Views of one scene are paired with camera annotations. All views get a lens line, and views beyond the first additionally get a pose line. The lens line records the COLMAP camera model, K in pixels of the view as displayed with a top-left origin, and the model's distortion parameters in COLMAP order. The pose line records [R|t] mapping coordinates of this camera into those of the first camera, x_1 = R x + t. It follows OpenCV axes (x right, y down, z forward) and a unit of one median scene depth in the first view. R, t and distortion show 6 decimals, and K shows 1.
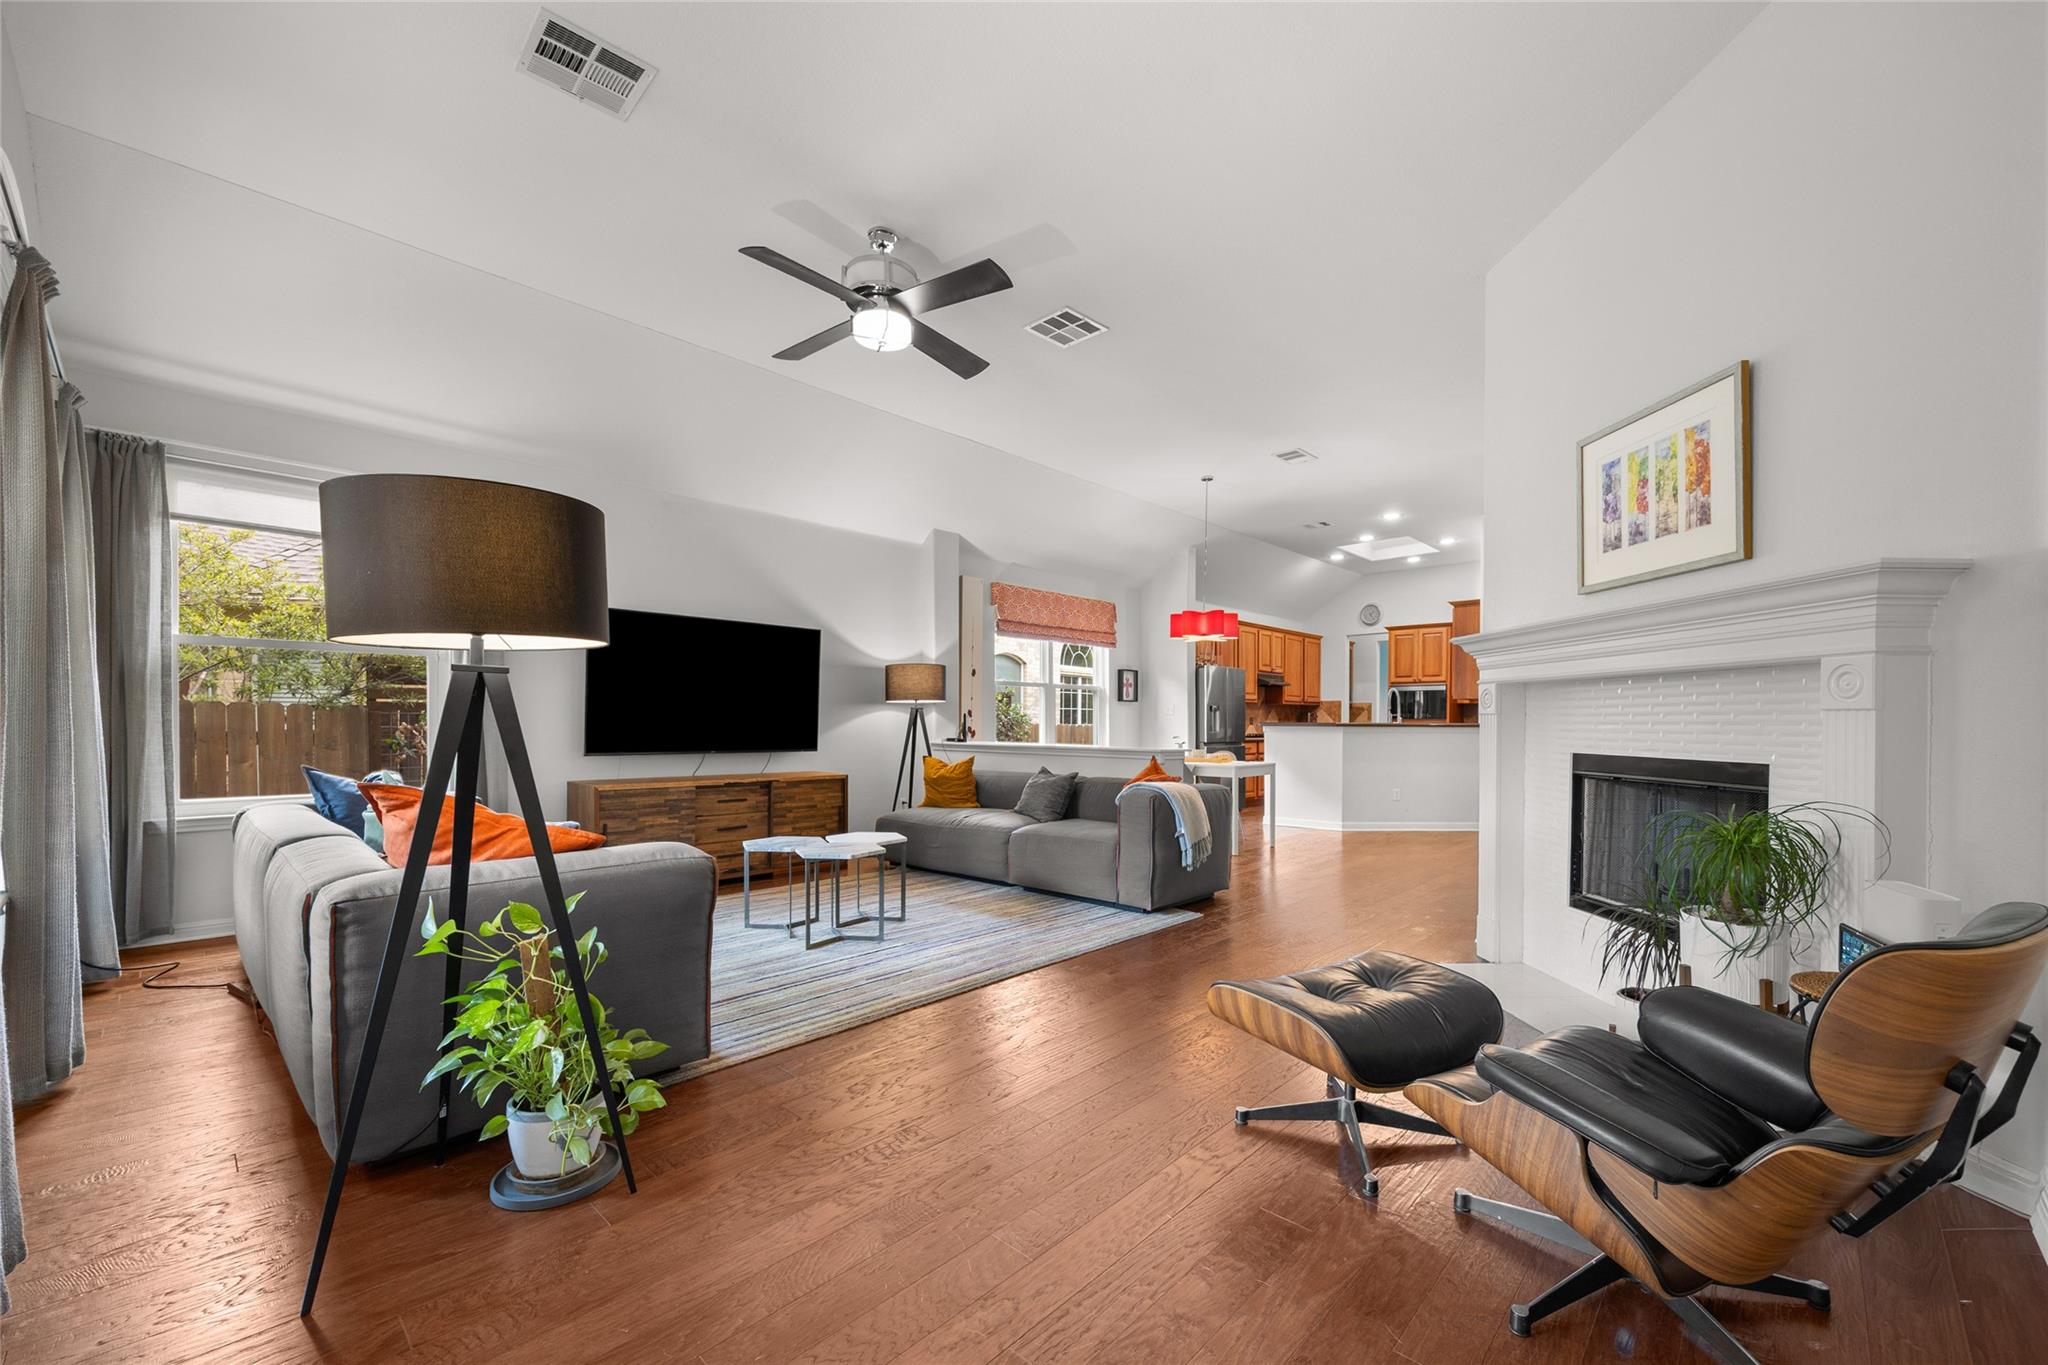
lens RADIAL K [[793.5, 0, 1052.2], [0, 793.5, 727.6], [0, 0, 1]] dist [-0.002990, -0.000107]
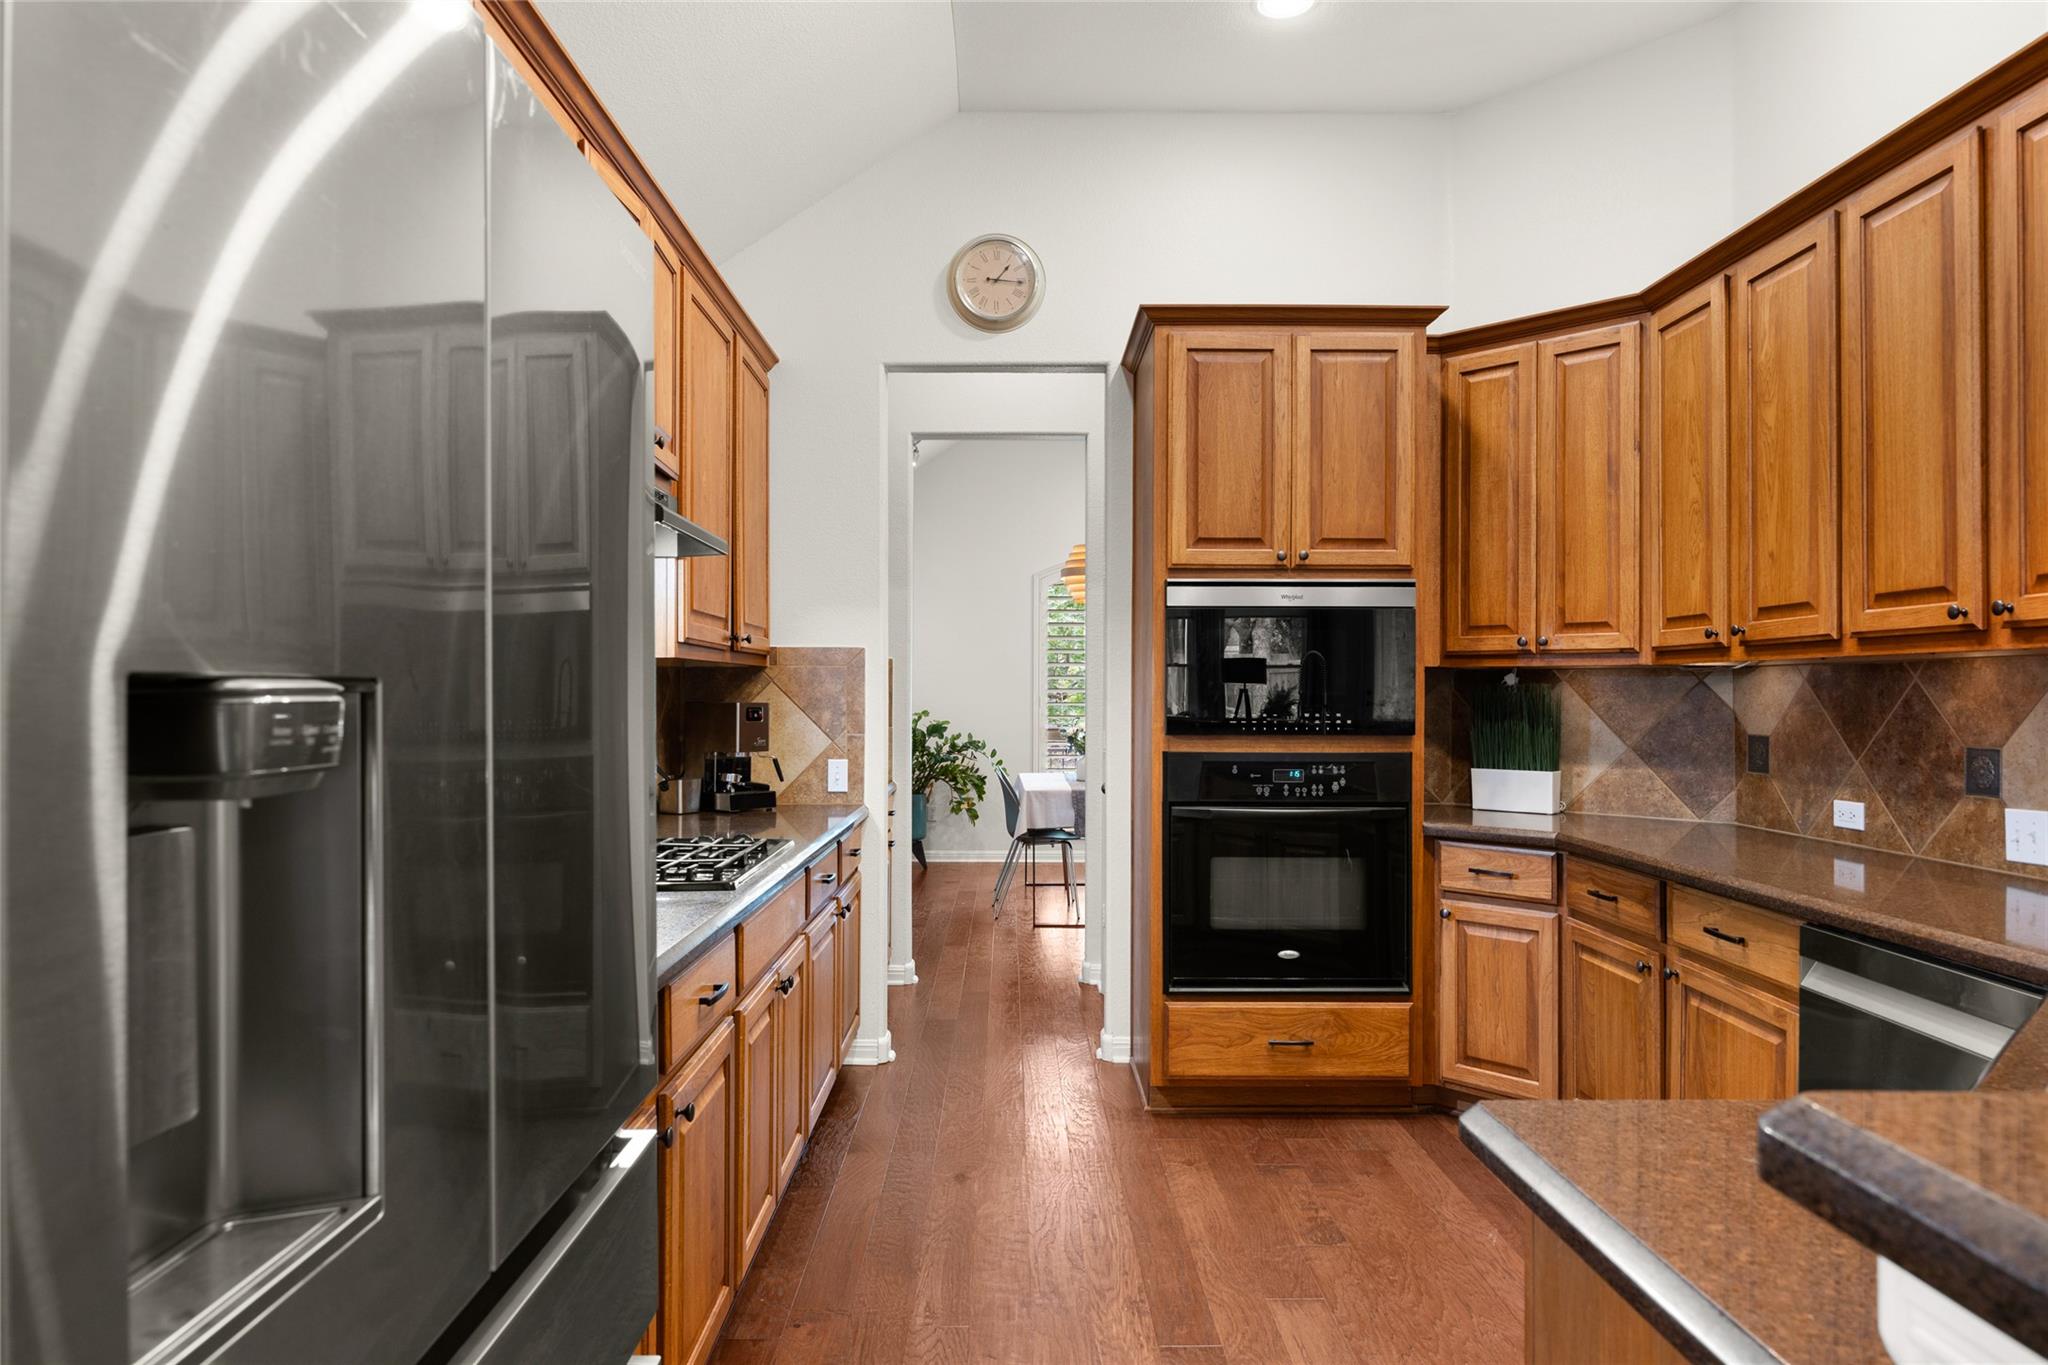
lens RADIAL K [[1276.2, 0, 1030.7], [0, 1276.2, 688.7], [0, 0, 1]] dist [0.009917, 0.001302]
pose [[0.717560, 0.001392, 0.696495, 0.163039], [0.003812, 0.999975, -0.005925, -0.022149], [-0.696486, 0.006906, 0.717537, 0.799475]]
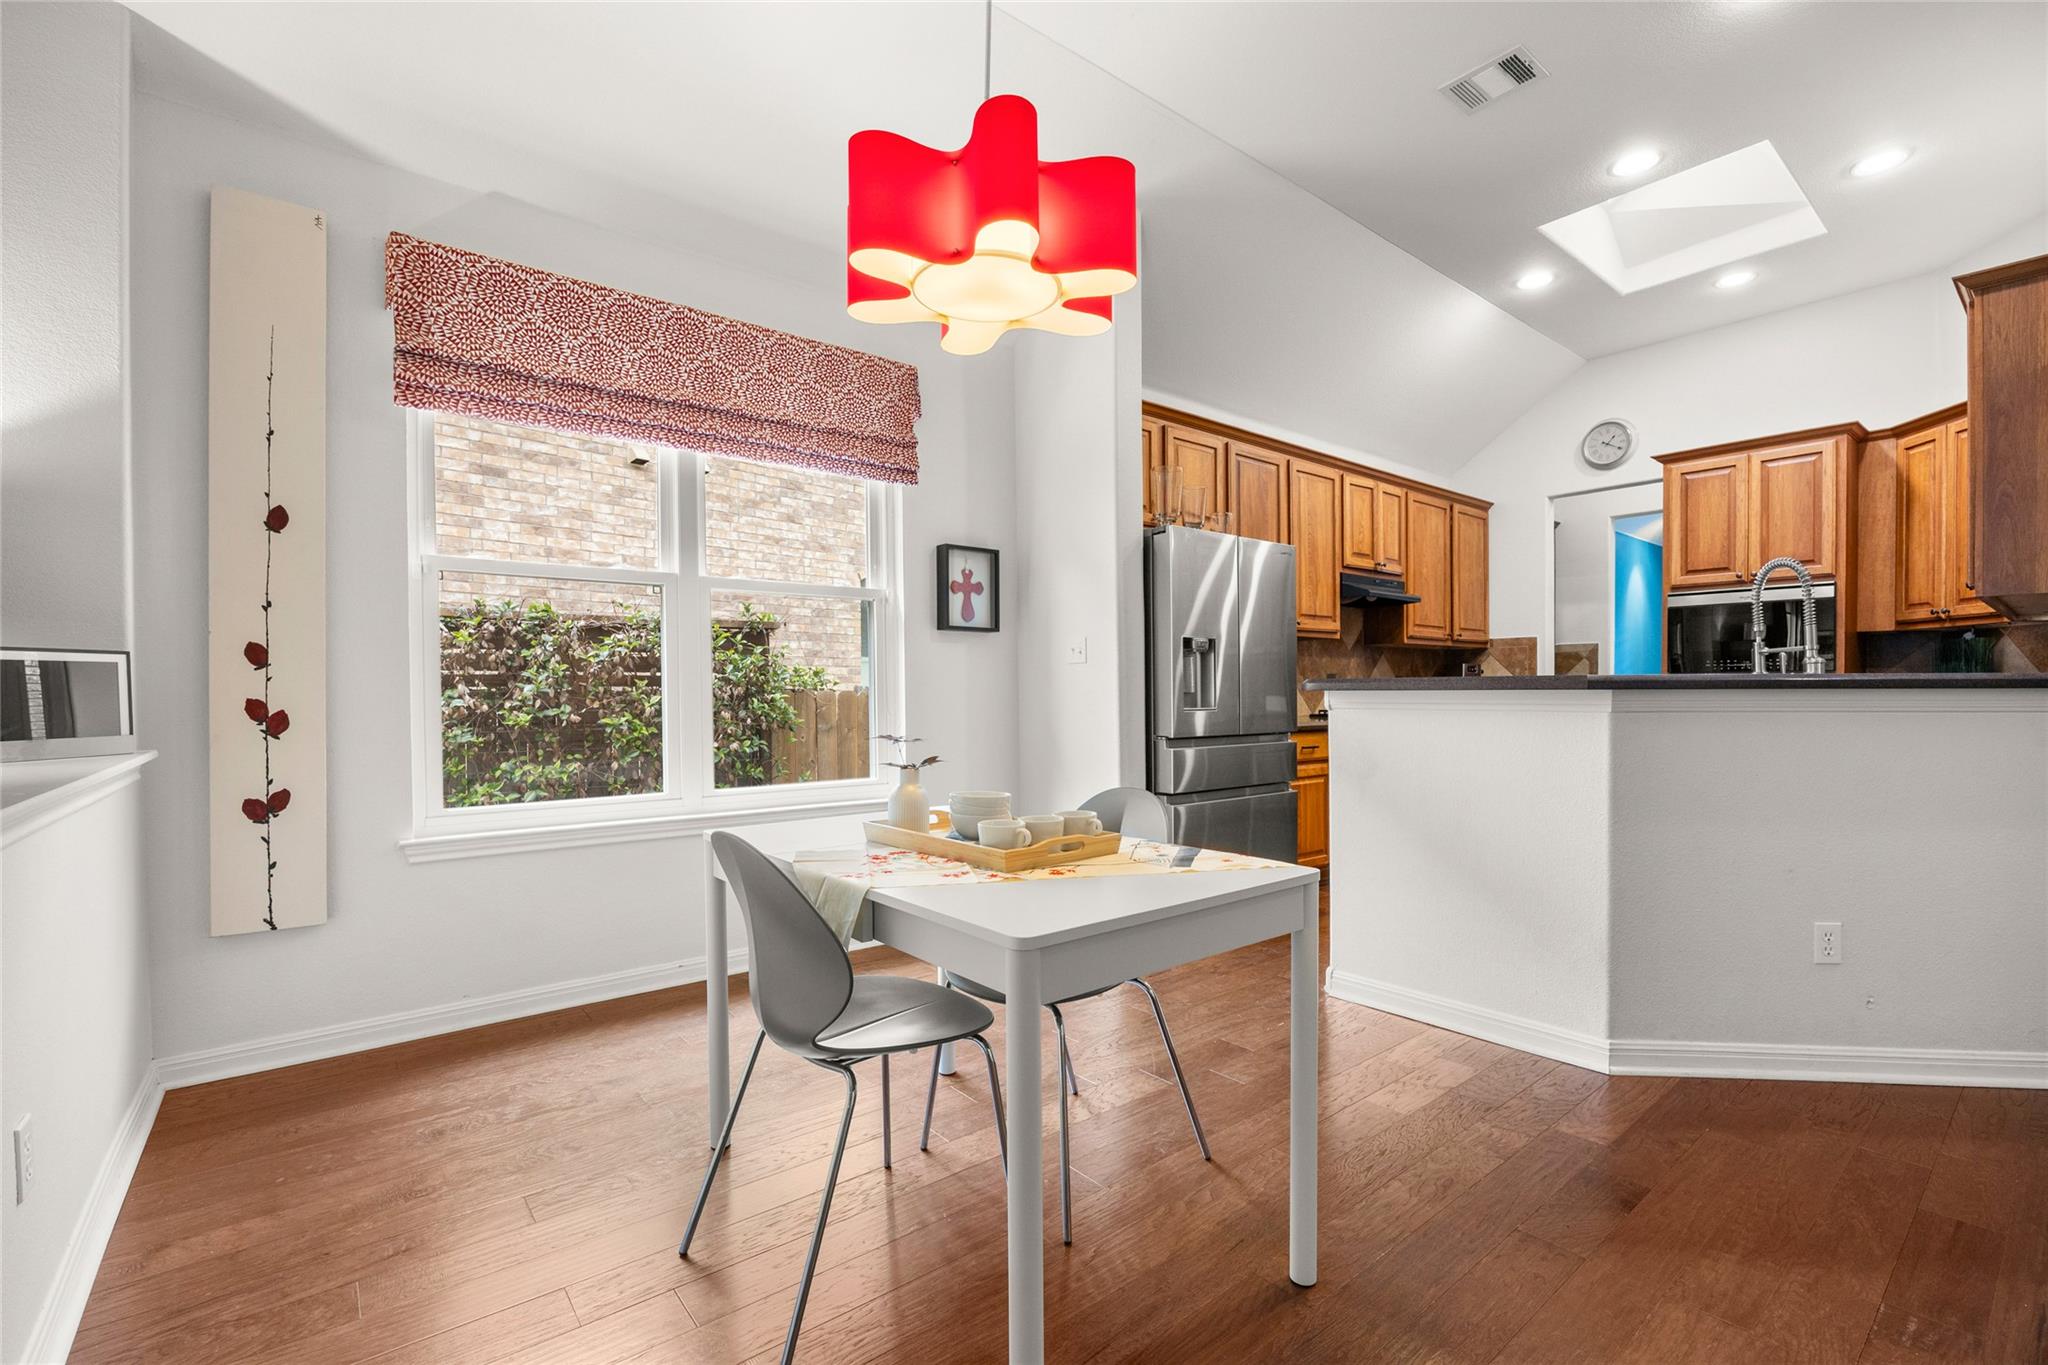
lens RADIAL K [[899.3, 0, 1021.8], [0, 899.3, 693.1], [0, 0, 1]] dist [0.002747, 0.000242]
pose [[0.990217, -0.005844, -0.139410, 0.156310], [0.005546, 0.999981, -0.002528, -0.000838], [0.139422, 0.001730, 0.990231, 0.491144]]
